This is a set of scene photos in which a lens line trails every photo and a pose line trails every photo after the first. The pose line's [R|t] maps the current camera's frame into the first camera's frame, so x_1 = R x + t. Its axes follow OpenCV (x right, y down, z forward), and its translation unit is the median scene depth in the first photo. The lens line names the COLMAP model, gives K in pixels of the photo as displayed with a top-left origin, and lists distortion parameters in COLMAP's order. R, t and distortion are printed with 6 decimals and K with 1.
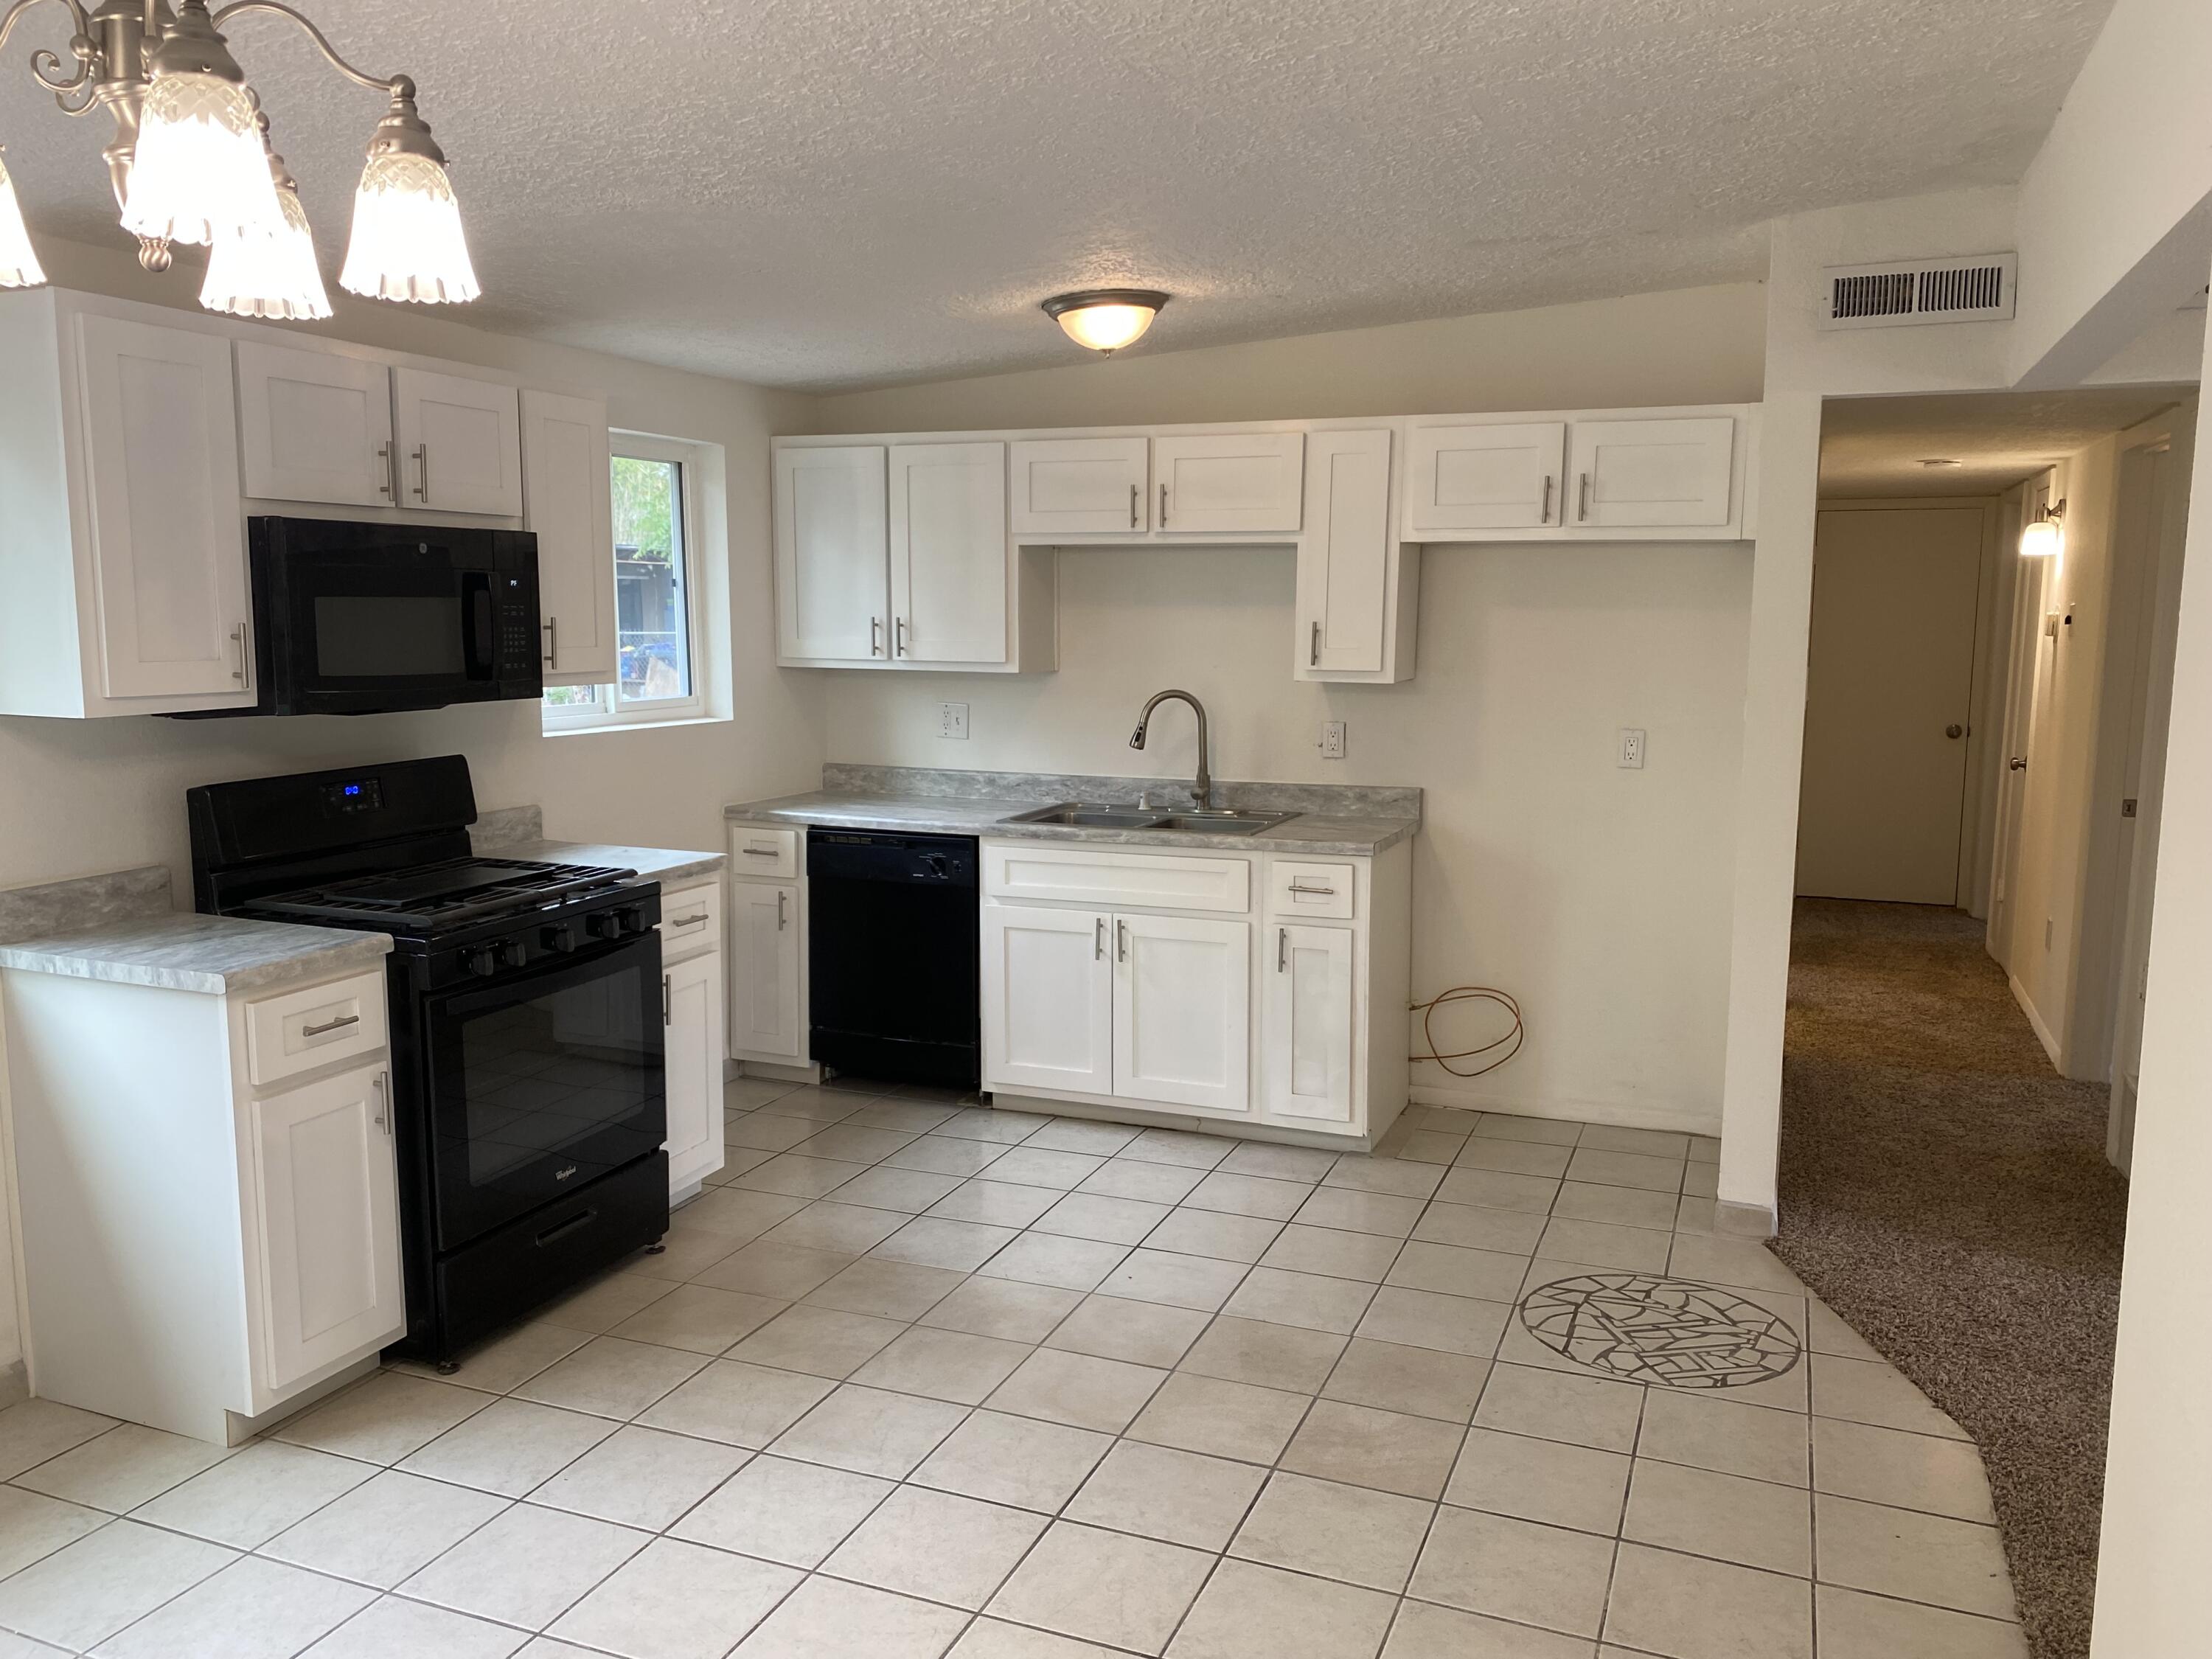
lens RADIAL K [[1681.4, 0, 1095.8], [0, 1681.4, 846.8], [0, 0, 1]] dist [0.015805, -0.001190]
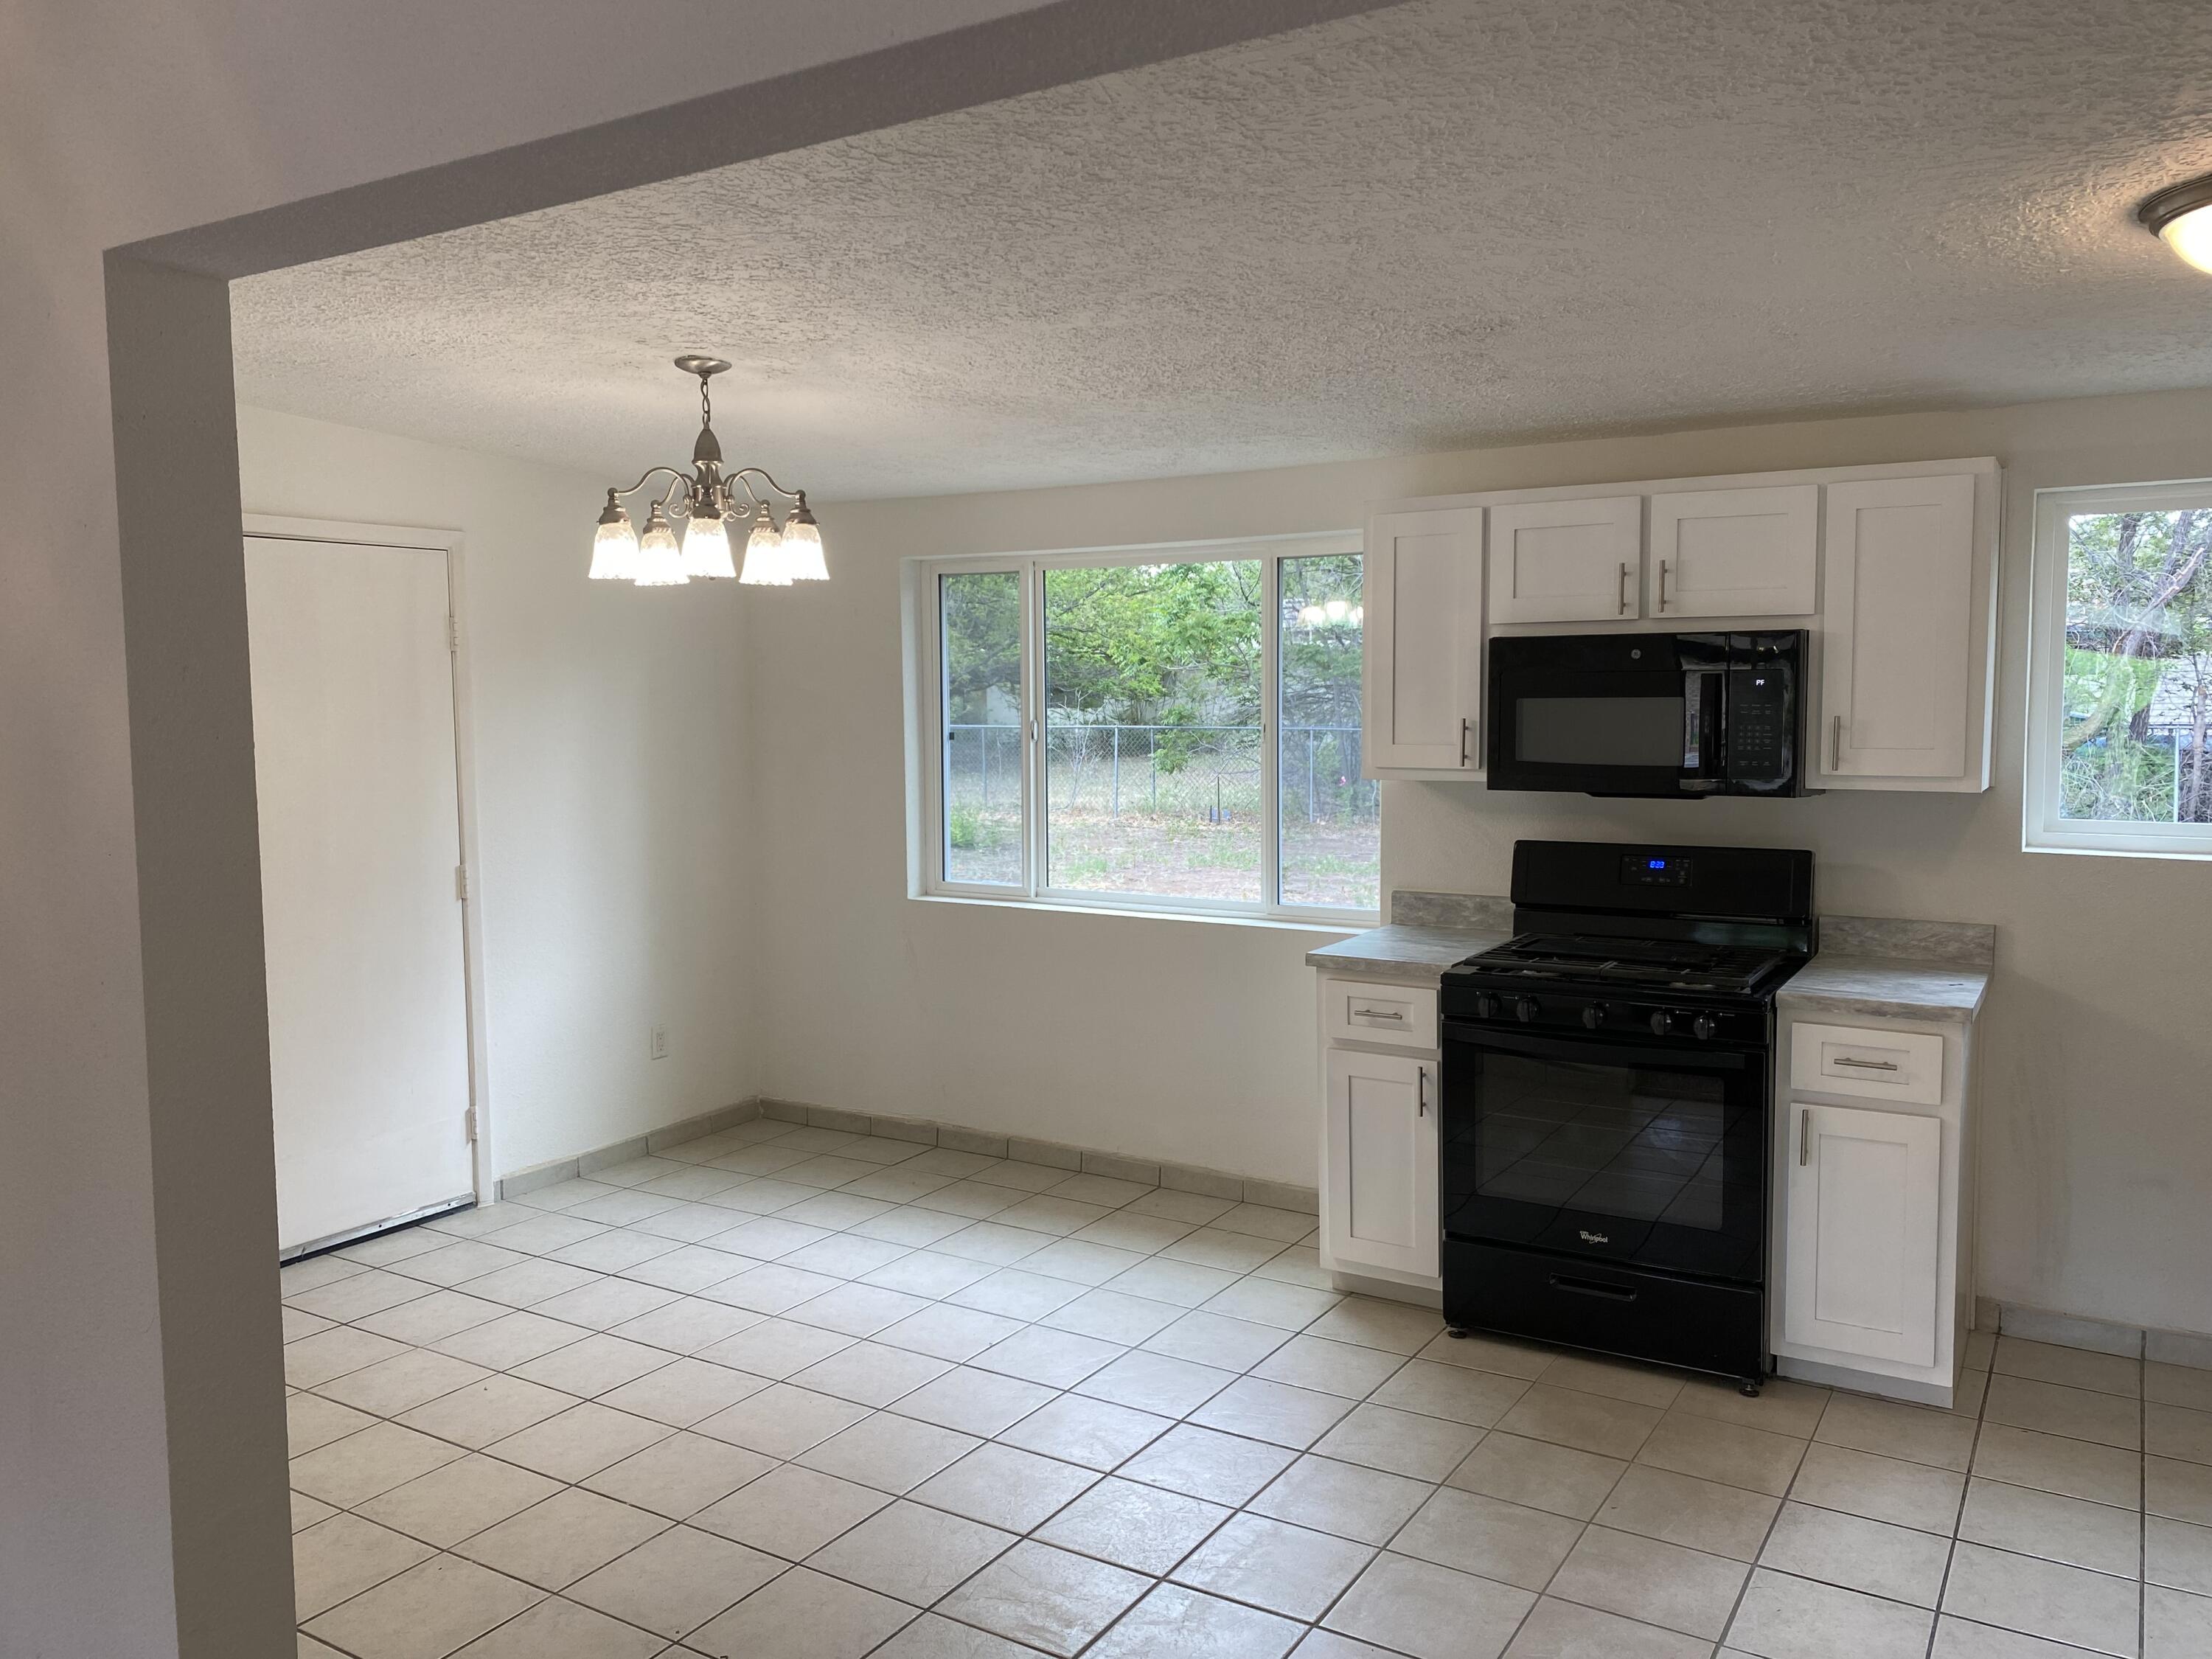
lens RADIAL K [[1677.2, 0, 1100.7], [0, 1677.2, 823.5], [0, 0, 1]] dist [0.018797, -0.006246]
pose [[-0.168142, 0.079741, -0.982532, 0.657257], [-0.131718, 0.985967, 0.102561, -0.113800], [0.976923, 0.146662, -0.155279, 0.716401]]
